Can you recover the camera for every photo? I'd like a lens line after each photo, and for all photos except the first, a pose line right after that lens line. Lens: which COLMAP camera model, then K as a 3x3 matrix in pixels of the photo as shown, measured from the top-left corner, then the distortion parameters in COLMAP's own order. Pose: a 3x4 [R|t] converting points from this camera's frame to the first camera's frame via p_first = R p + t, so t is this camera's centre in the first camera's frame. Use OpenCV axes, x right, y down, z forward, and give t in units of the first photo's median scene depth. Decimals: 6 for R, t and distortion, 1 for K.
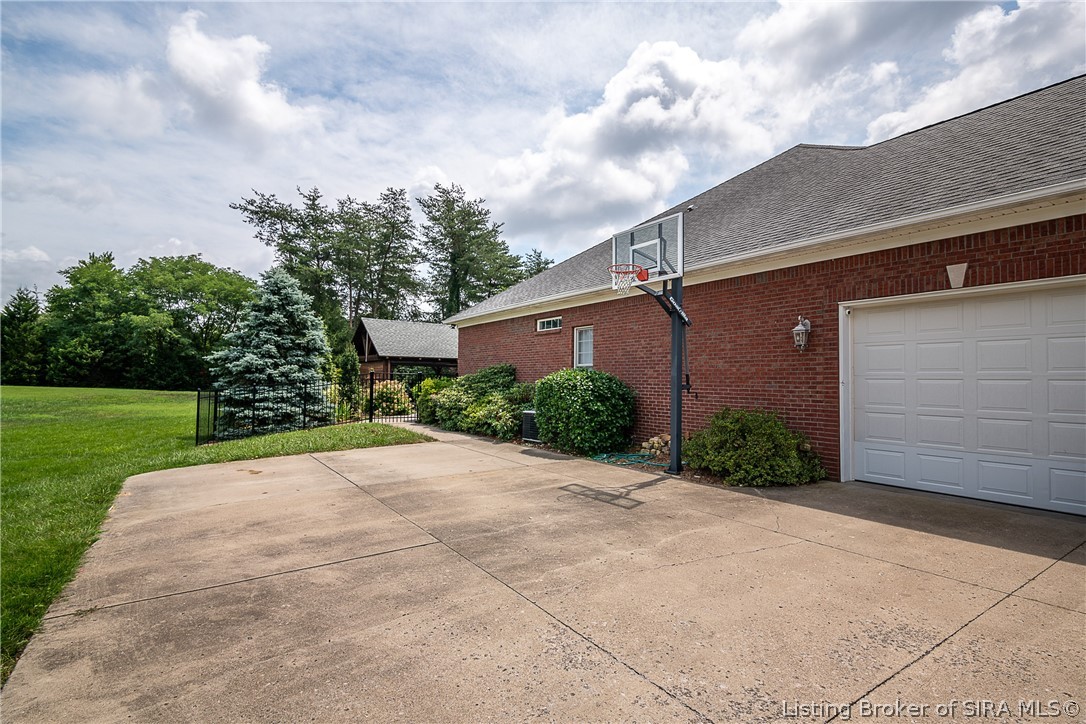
lens RADIAL K [[531.4, 0, 547.6], [0, 531.4, 388.6], [0, 0, 1]] dist [-0.008478, -0.000877]
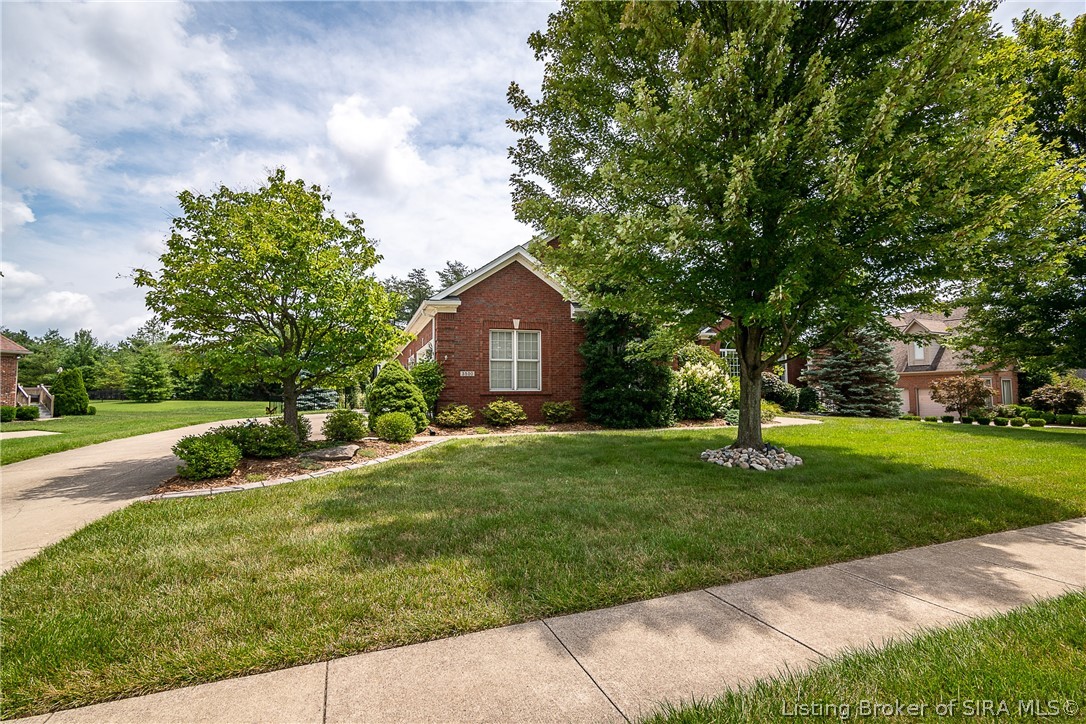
lens RADIAL K [[531.4, 0, 547.6], [0, 531.4, 388.6], [0, 0, 1]] dist [-0.008478, -0.000877]
pose [[0.969288, -0.036990, -0.243131, 0.990206], [0.029718, 0.998996, -0.033512, 0.076462], [0.244126, 0.025258, 0.969414, -0.892021]]
